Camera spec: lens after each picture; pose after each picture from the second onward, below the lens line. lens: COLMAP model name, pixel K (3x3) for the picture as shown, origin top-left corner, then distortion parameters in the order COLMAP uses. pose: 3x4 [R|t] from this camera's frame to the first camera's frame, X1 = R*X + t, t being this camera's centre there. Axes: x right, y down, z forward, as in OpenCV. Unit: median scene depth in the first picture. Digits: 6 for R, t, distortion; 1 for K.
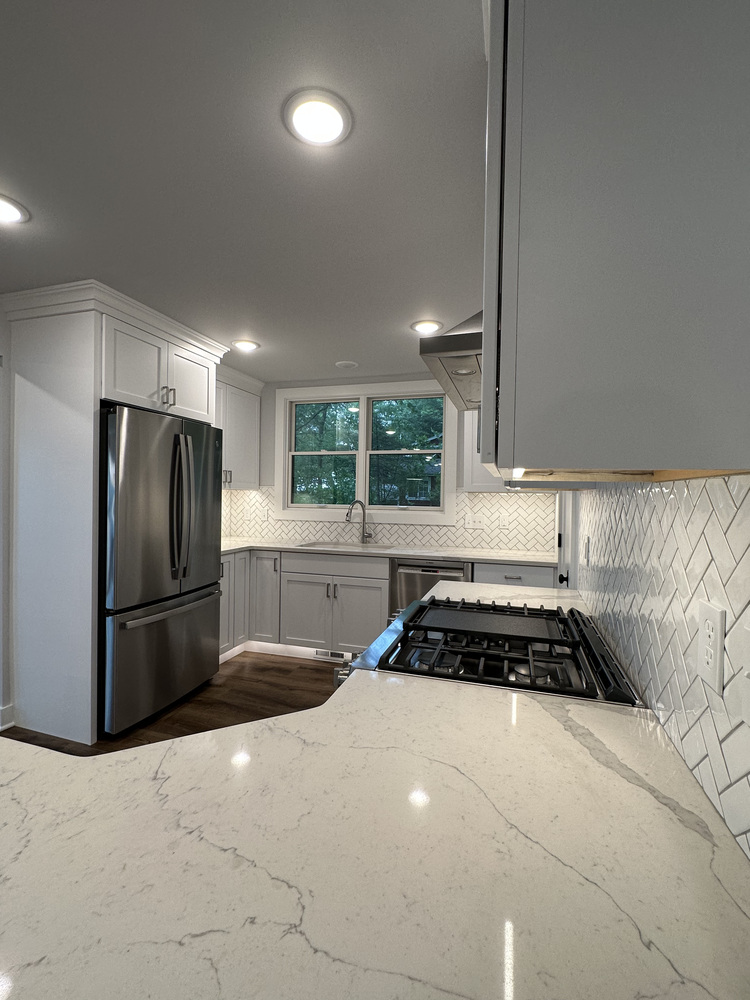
lens RADIAL K [[441.8, 0, 384.3], [0, 441.8, 503.4], [0, 0, 1]] dist [-0.013118, 0.000678]
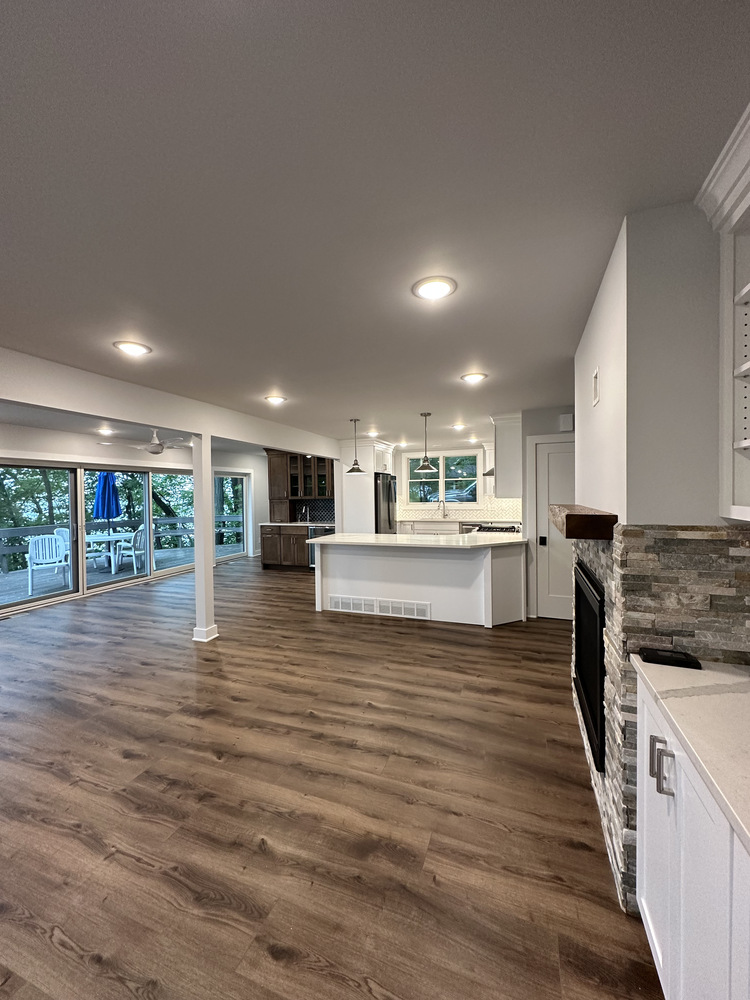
lens RADIAL K [[396.9, 0, 375.7], [0, 396.9, 498.6], [0, 0, 1]] dist [-0.002634, 0.000764]
pose [[0.997925, -0.031756, -0.056010, -0.312471], [0.031505, 0.999489, -0.005363, -0.017384], [0.056152, 0.003588, 0.998416, -1.252869]]
